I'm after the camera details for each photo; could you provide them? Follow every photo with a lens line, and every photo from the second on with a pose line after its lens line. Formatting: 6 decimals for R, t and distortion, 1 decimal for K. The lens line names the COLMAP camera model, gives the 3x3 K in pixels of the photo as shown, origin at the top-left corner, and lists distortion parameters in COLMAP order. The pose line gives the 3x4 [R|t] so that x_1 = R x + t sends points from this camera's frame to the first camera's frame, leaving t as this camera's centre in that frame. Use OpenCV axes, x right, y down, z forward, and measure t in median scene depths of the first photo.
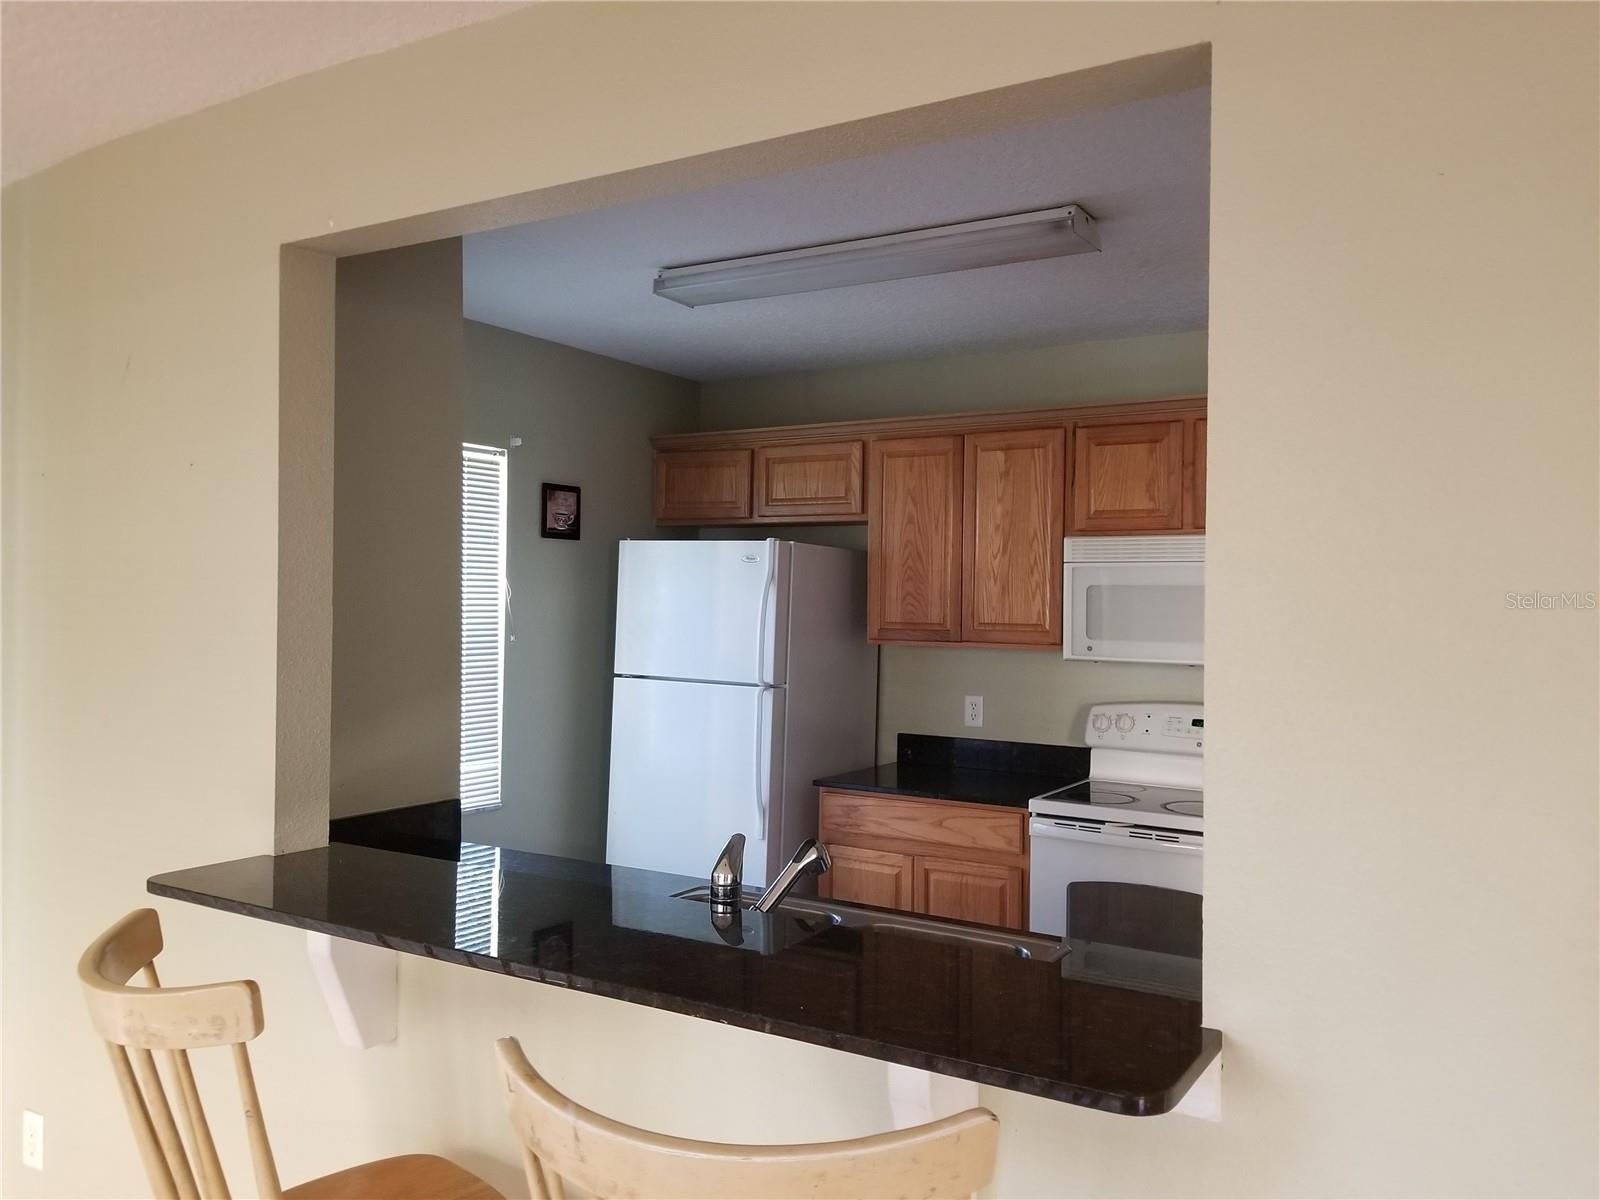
lens RADIAL K [[1245.7, 0, 800.3], [0, 1245.7, 559.7], [0, 0, 1]] dist [0.085367, -0.196784]
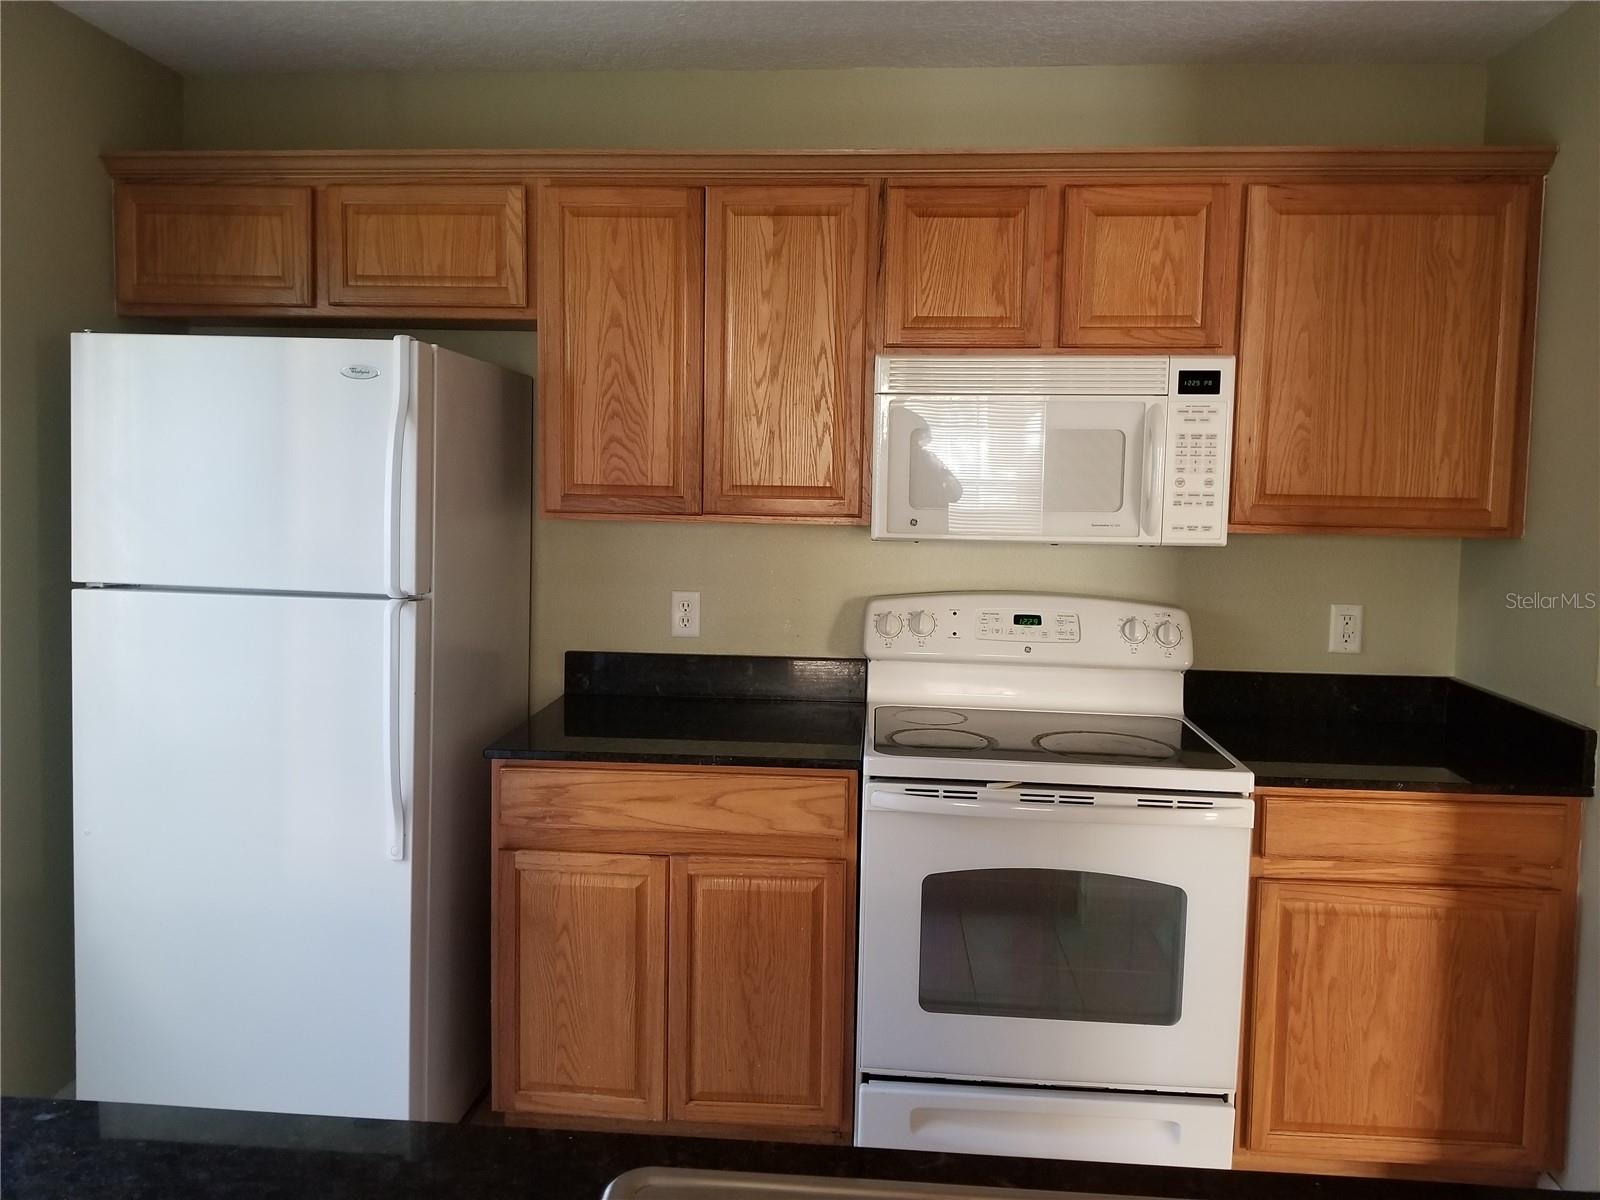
lens RADIAL K [[1245.7, 0, 800.3], [0, 1245.7, 559.7], [0, 0, 1]] dist [0.085367, -0.196784]
pose [[0.887886, -0.033833, 0.458817, -0.126126], [-0.019210, 0.993696, 0.110449, 0.016906], [-0.459662, -0.106880, 0.881639, 0.407793]]
